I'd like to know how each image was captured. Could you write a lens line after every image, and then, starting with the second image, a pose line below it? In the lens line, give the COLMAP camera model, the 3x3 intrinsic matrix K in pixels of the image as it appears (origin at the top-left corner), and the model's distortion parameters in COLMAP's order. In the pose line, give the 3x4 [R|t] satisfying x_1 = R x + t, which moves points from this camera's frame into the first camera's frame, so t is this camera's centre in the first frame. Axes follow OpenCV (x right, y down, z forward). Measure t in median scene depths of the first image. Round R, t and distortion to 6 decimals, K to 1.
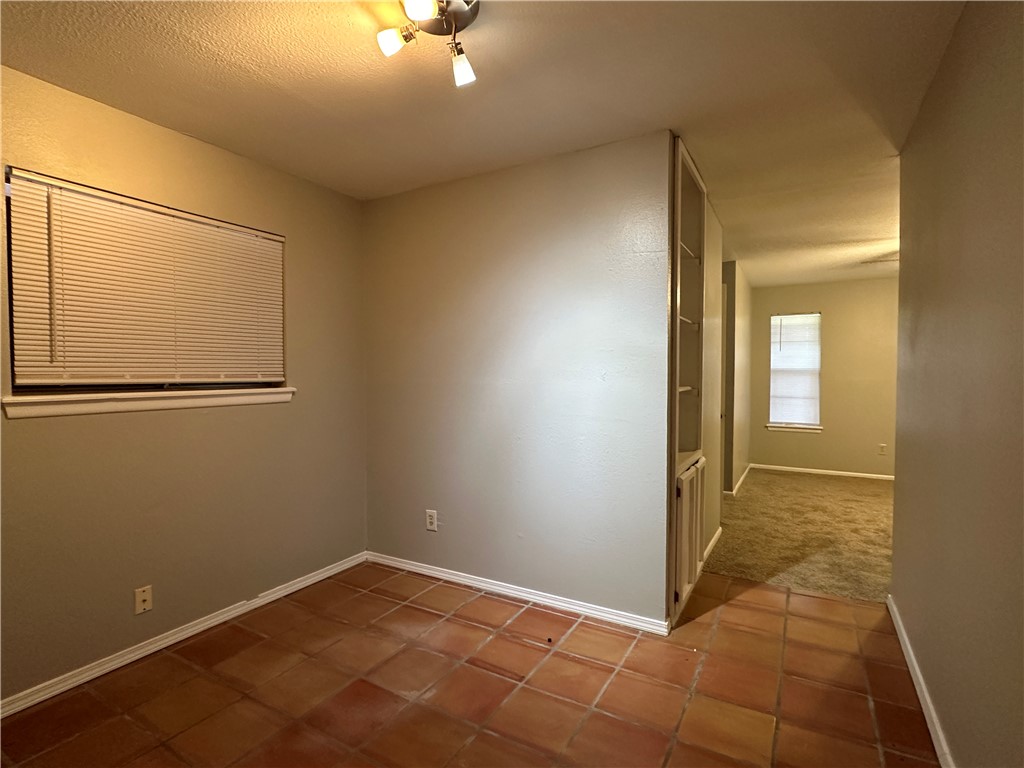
lens RADIAL K [[511.0, 0, 508.5], [0, 511.0, 384.0], [0, 0, 1]] dist [-0.000667, 0.000358]
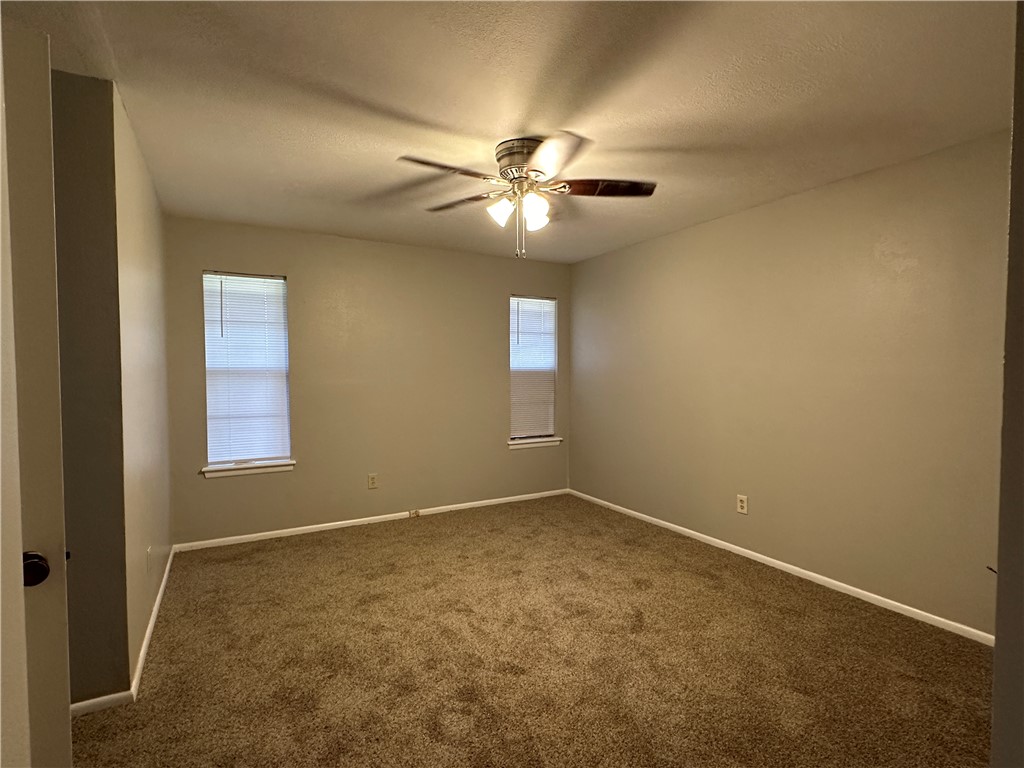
lens RADIAL K [[511.0, 0, 506.8], [0, 511.0, 384.4], [0, 0, 1]] dist [-0.000667, 0.000358]
pose [[0.513980, -0.030546, 0.857258, 0.207743], [0.026749, 0.999451, 0.019574, -0.014587], [-0.857385, 0.012870, 0.514514, 0.441939]]
